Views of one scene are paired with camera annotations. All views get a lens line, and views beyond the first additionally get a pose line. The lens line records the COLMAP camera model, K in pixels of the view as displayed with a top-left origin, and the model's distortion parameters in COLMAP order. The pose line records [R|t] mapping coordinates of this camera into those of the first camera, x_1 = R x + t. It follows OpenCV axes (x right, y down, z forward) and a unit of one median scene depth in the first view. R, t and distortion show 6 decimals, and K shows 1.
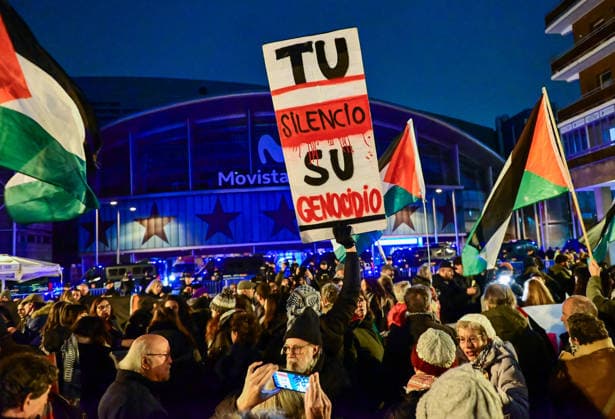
lens RADIAL K [[453.9, 0, 307.4], [0, 453.9, 197.5], [0, 0, 1]] dist [-0.006847, -0.003439]
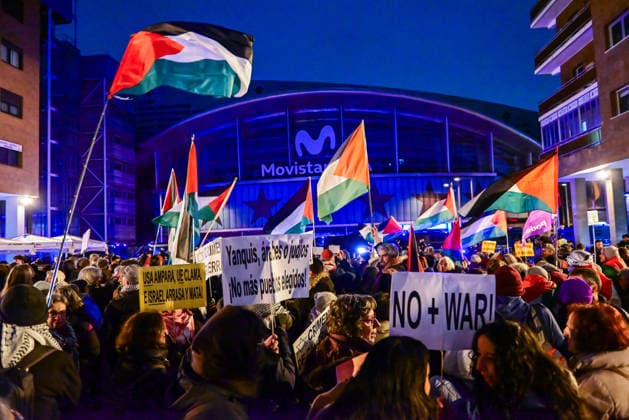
lens RADIAL K [[442.0, 0, 314.5], [0, 442.0, 210.0], [0, 0, 1]] dist [0.000135, -0.001360]
pose [[0.978538, 0.004152, -0.206026, 0.166119], [0.009702, 0.997760, 0.066189, -0.014023], [0.205840, -0.066768, 0.976305, -0.072550]]
